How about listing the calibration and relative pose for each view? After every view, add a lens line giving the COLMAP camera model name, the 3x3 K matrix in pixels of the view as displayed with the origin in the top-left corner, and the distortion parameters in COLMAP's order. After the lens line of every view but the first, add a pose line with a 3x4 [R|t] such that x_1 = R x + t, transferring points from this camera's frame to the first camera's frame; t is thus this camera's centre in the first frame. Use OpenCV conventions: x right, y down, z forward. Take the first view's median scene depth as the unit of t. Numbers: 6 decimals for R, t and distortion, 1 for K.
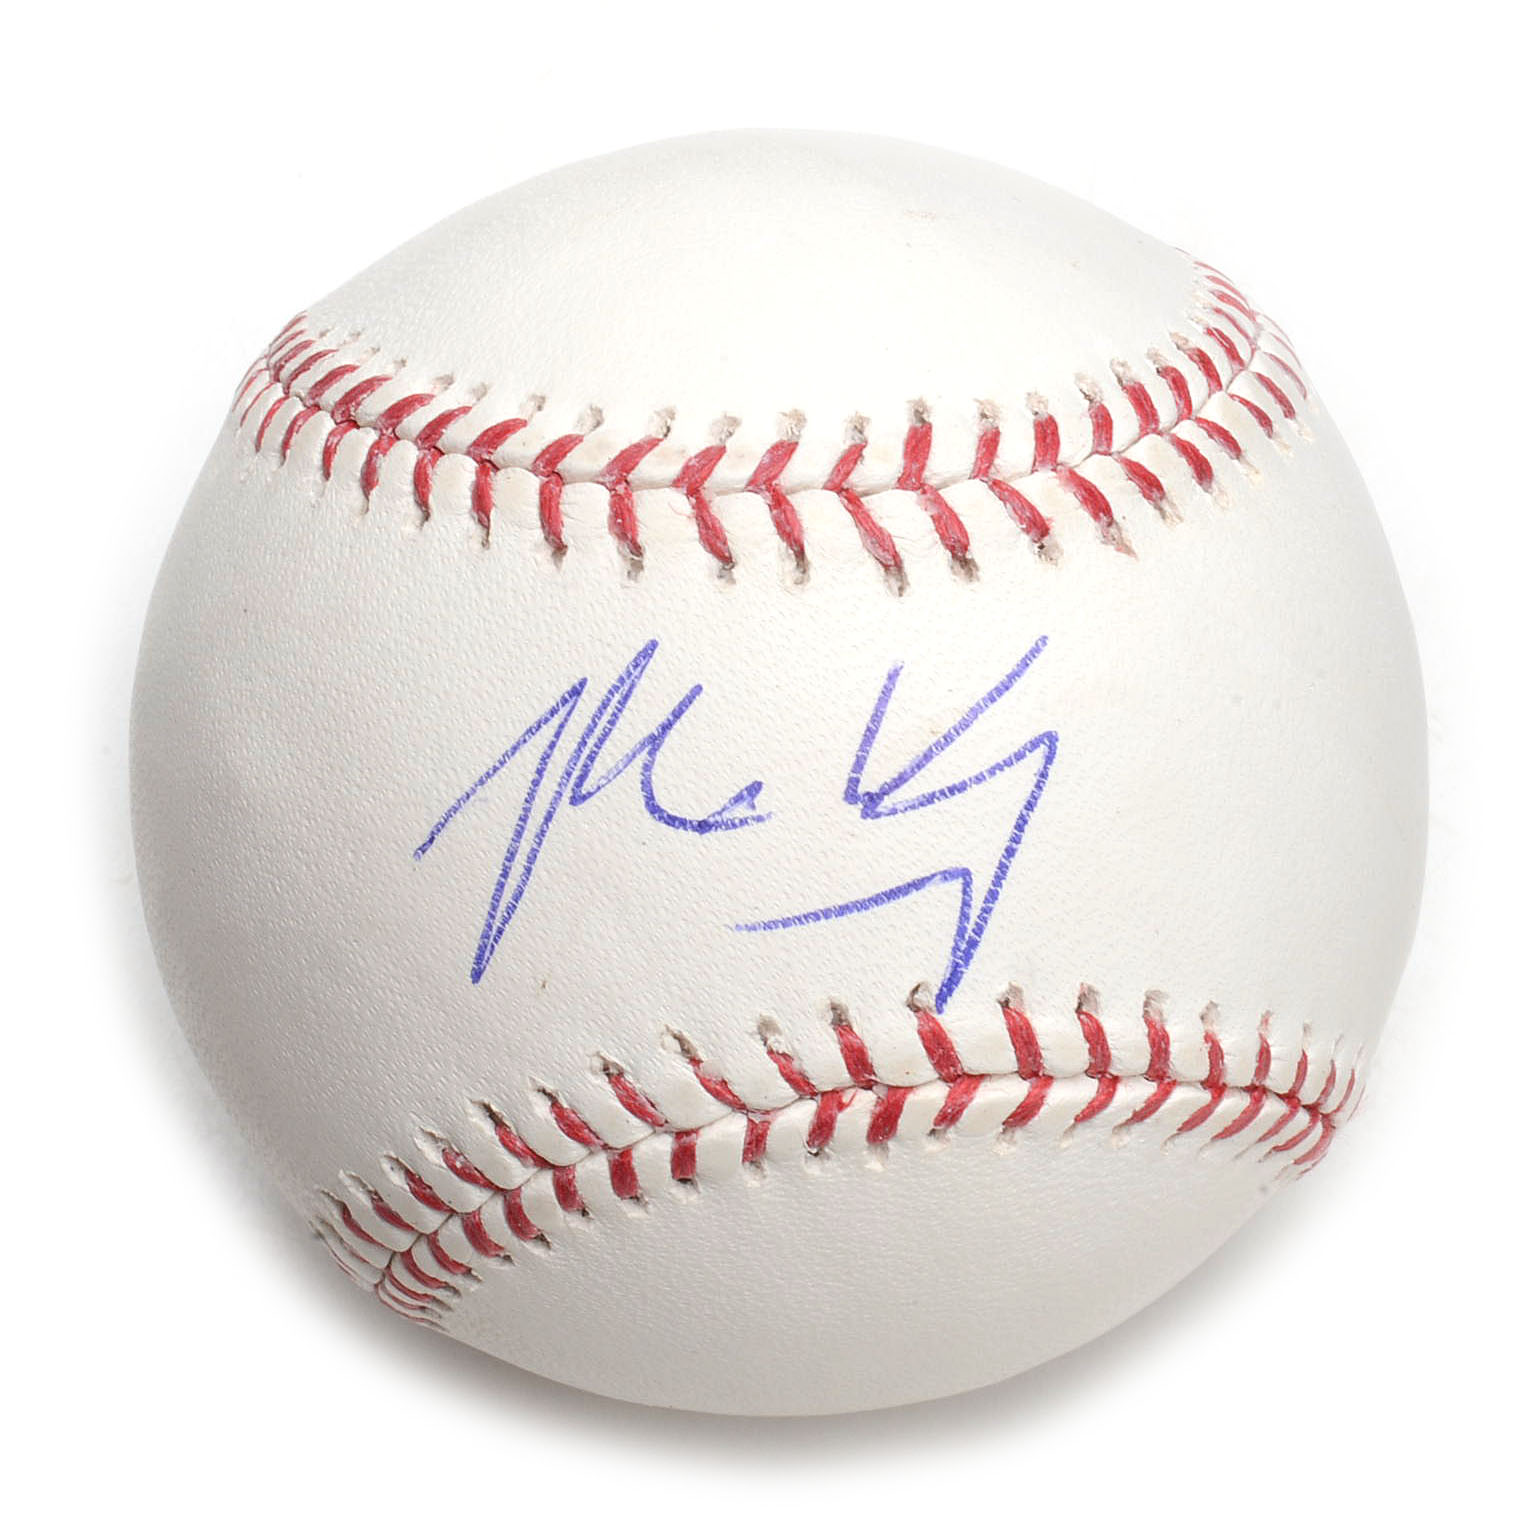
lens RADIAL K [[5415.4, 0, 770.5], [0, 5415.4, 768.8], [0, 0, 1]] dist [0.635881, 0.000000]
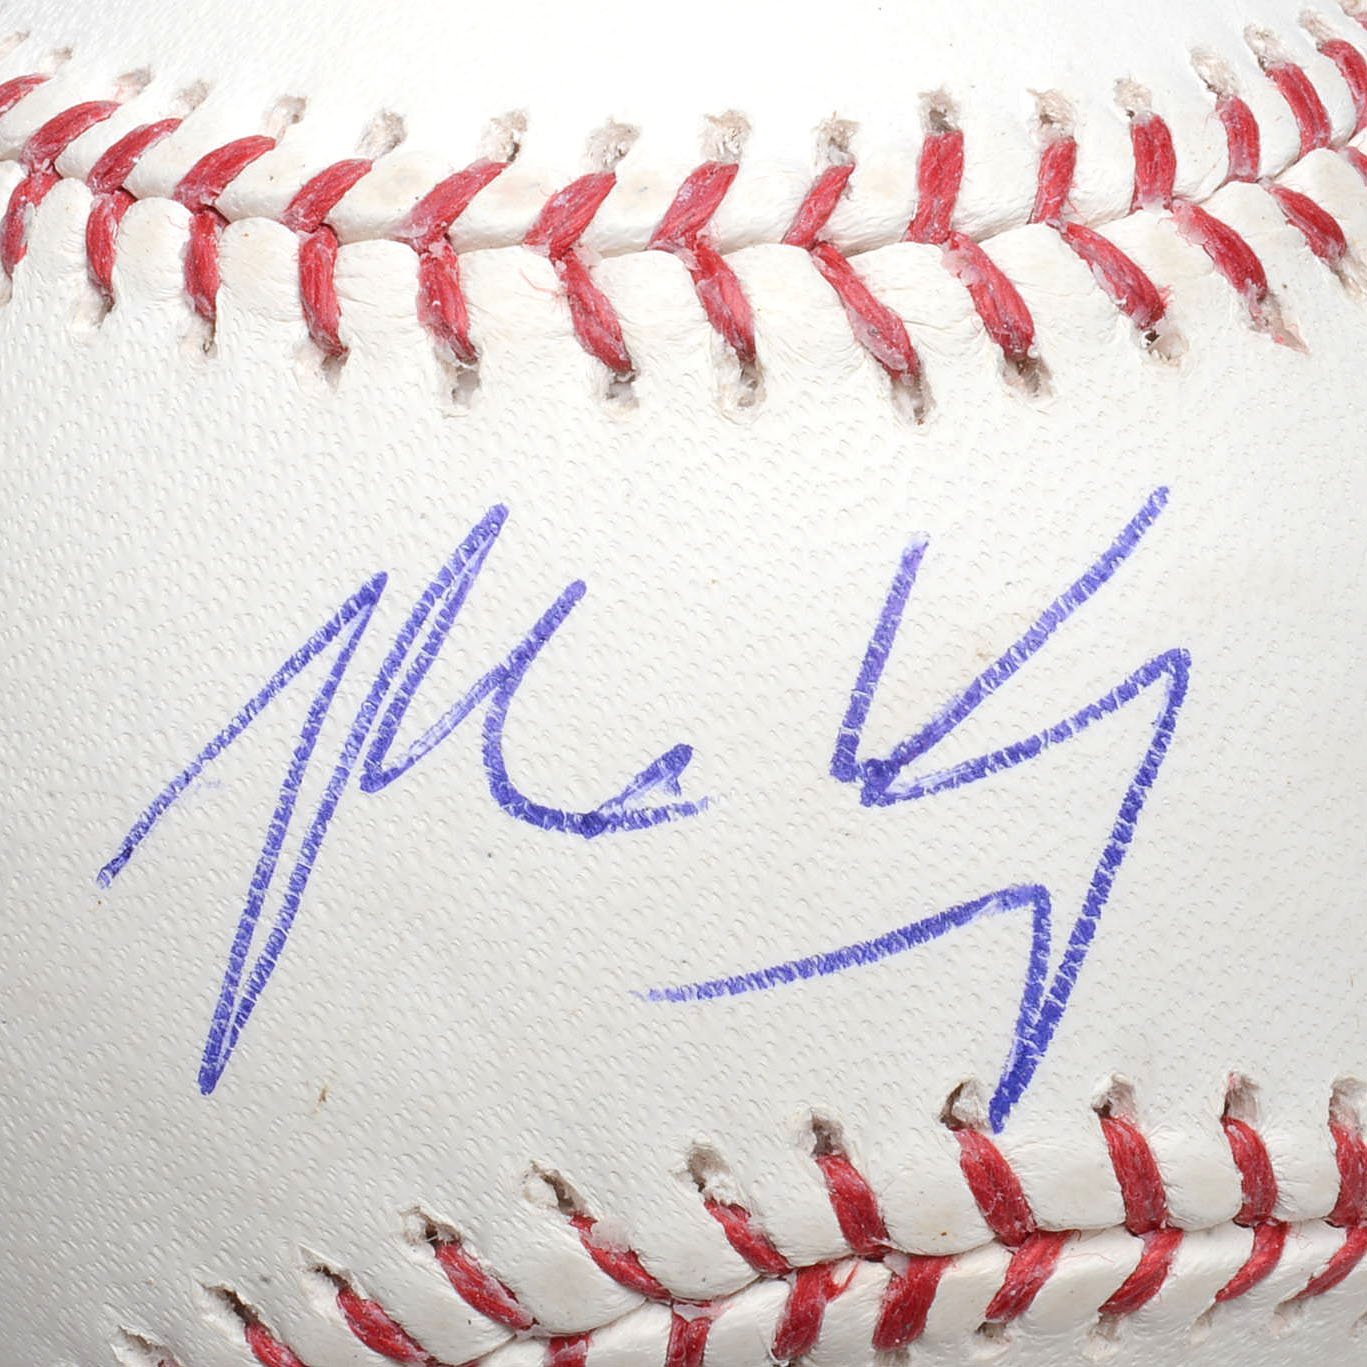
lens RADIAL K [[4807.1, 0, 672.0], [0, 4807.1, 735.6], [0, 0, 1]] dist [0.635881, 0.000000]
pose [[0.999564, -0.018708, 0.022841, -0.015173], [0.018393, 0.999734, 0.013918, -0.005848], [-0.023095, -0.013492, 0.999642, 0.474590]]
